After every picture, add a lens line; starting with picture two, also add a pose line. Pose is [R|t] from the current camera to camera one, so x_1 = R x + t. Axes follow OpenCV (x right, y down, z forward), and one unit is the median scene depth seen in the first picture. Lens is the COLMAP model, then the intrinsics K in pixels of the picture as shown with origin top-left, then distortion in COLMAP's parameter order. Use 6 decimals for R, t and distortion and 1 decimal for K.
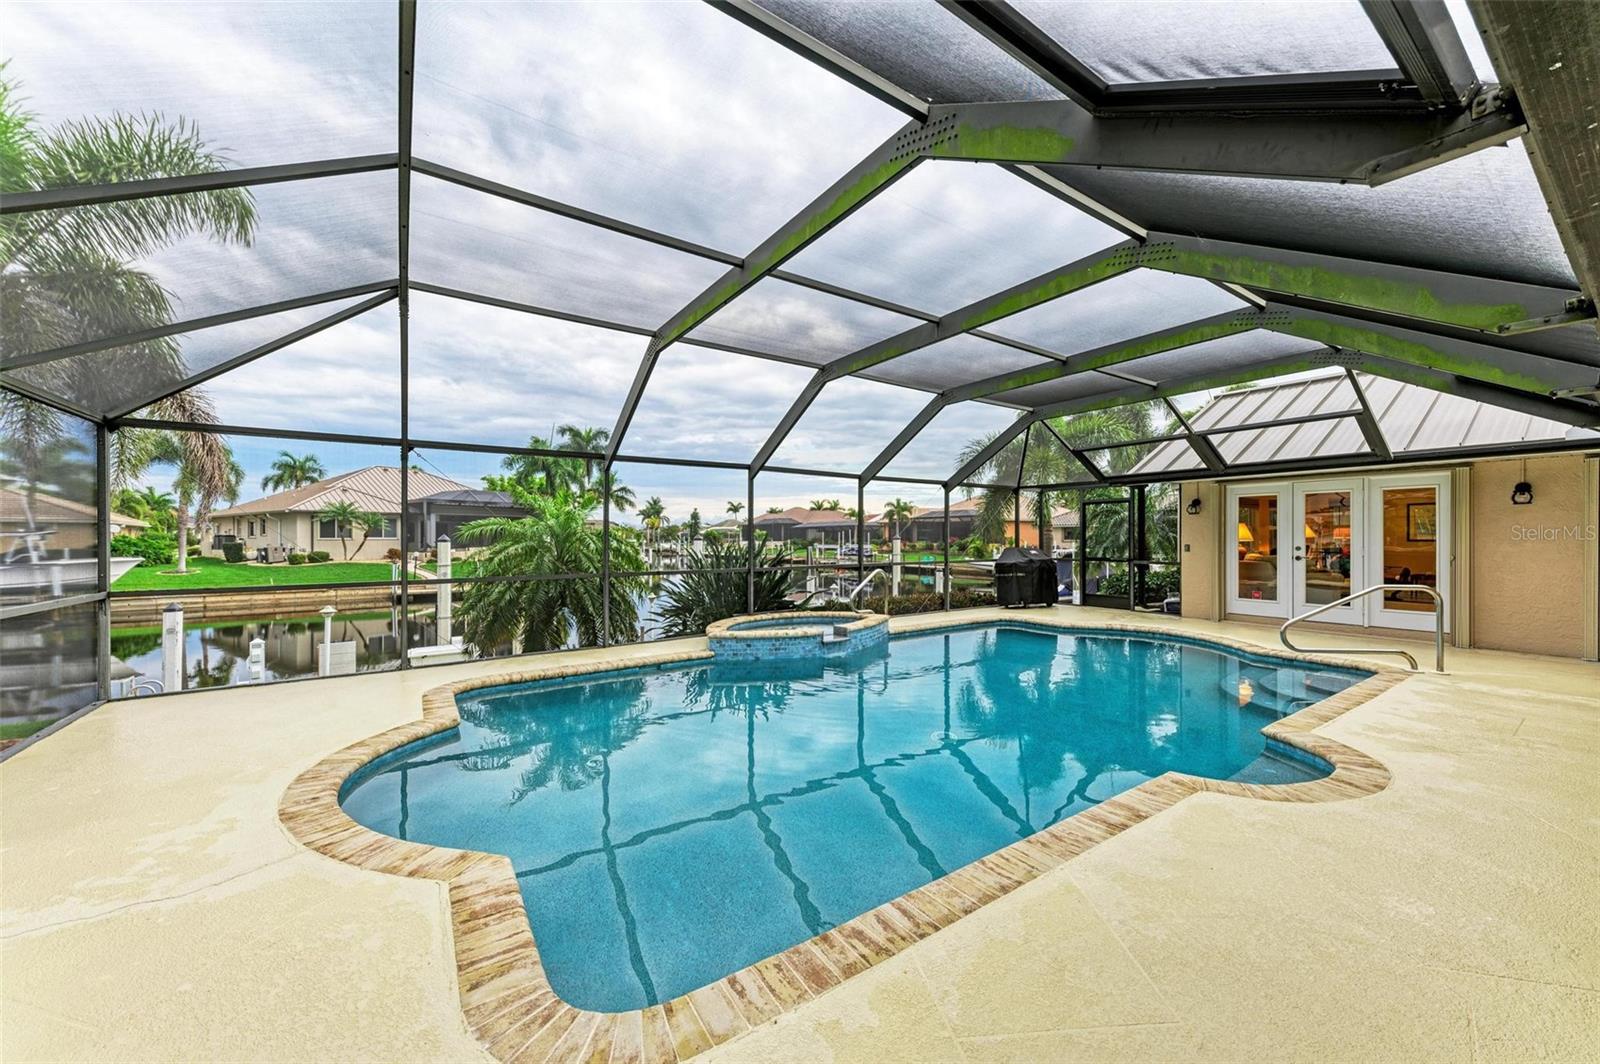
lens RADIAL K [[583.1, 0, 798.8], [0, 583.1, 537.1], [0, 0, 1]] dist [0.015001, -0.002573]
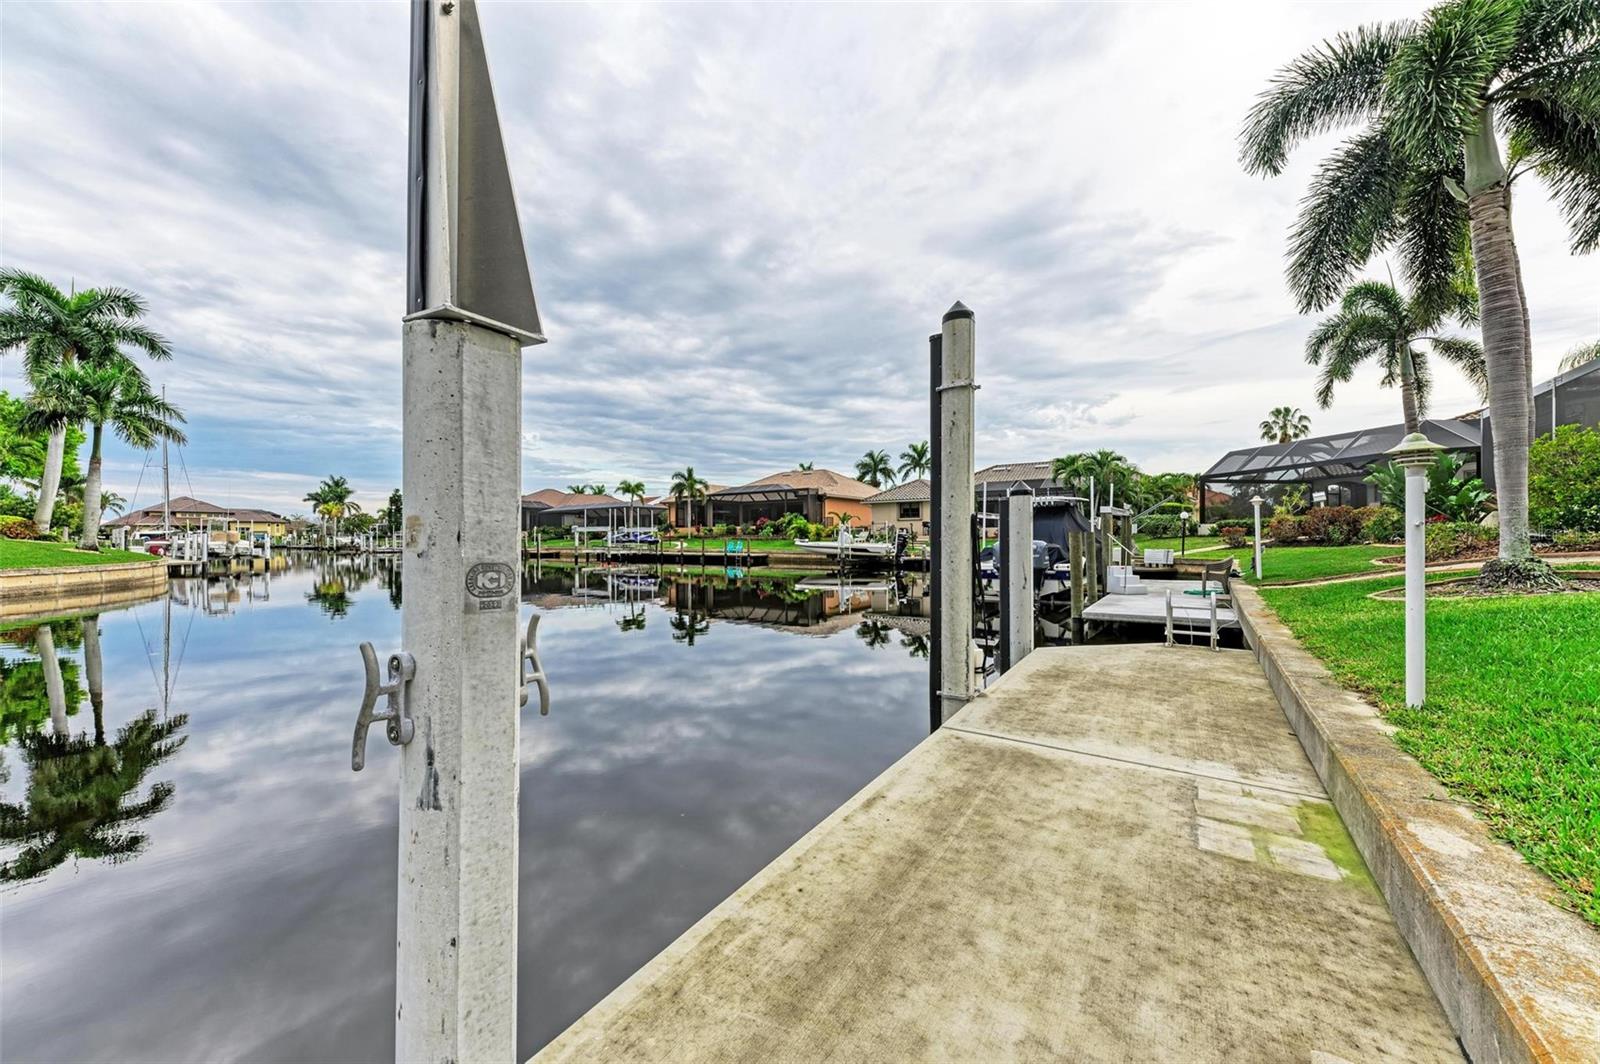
lens RADIAL K [[583.1, 0, 796.7], [0, 583.1, 536.7], [0, 0, 1]] dist [0.015001, -0.002573]
pose [[0.924612, -0.001898, 0.380905, 0.020316], [0.003385, 0.999989, -0.003234, 0.052460], [-0.380895, 0.004280, 0.924609, 0.507674]]
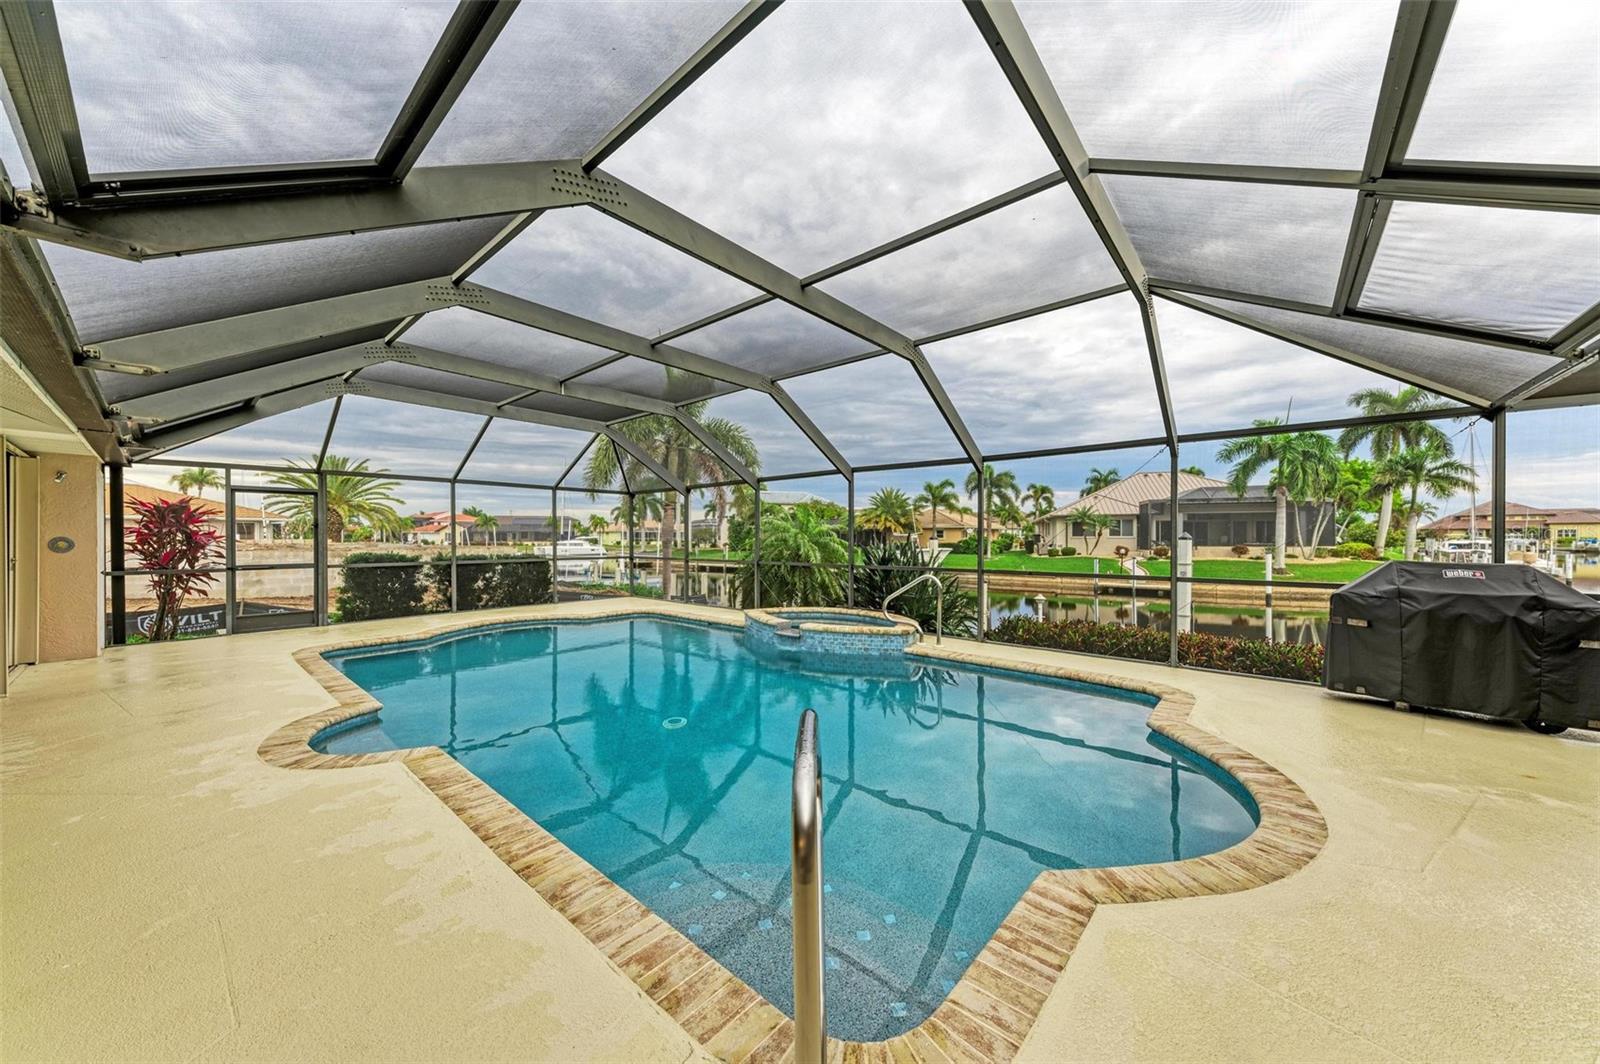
lens RADIAL K [[546.4, 0, 799.0], [0, 546.4, 538.6], [0, 0, 1]] dist [0.014198, -0.002655]
pose [[0.253184, 0.004753, -0.967407, 0.203172], [0.000309, 0.999987, 0.004994, 0.000086], [0.967418, -0.001563, 0.253179, 0.154393]]
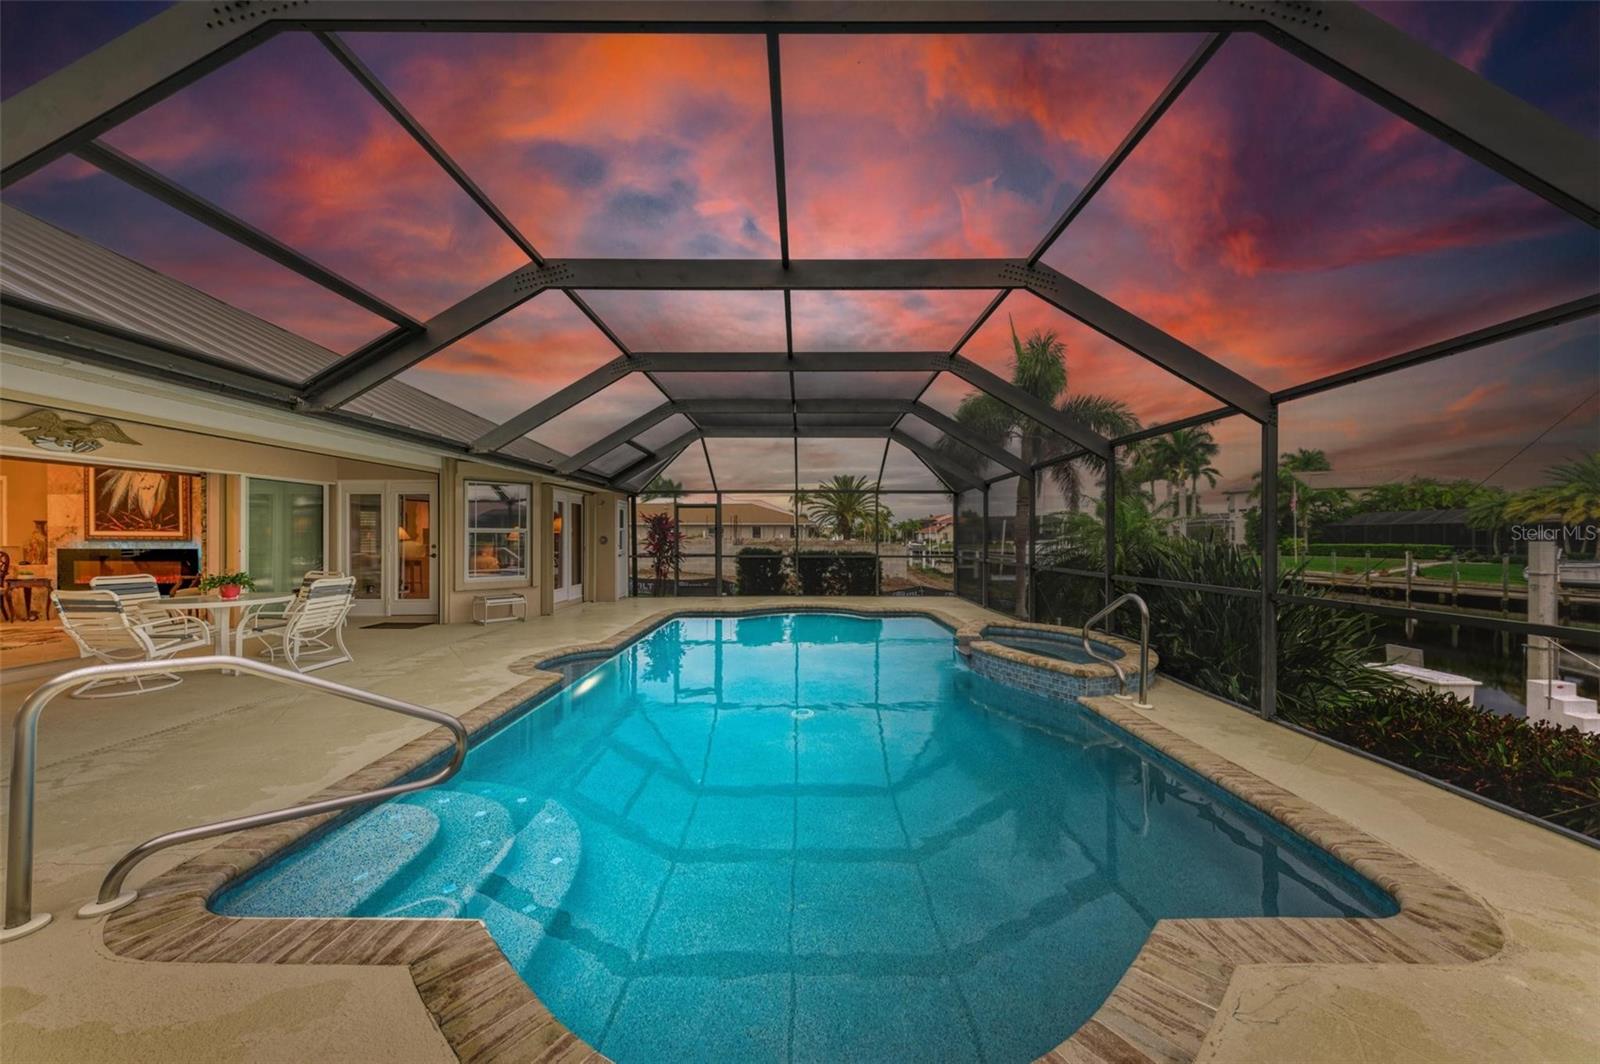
lens RADIAL K [[546.4, 0, 800.3], [0, 546.4, 536.5], [0, 0, 1]] dist [0.014198, -0.002655]
pose [[-0.564239, 0.002237, -0.825608, 0.177375], [0.001284, 0.999997, 0.001832, 0.000278], [0.825610, -0.000027, -0.564241, 0.252478]]
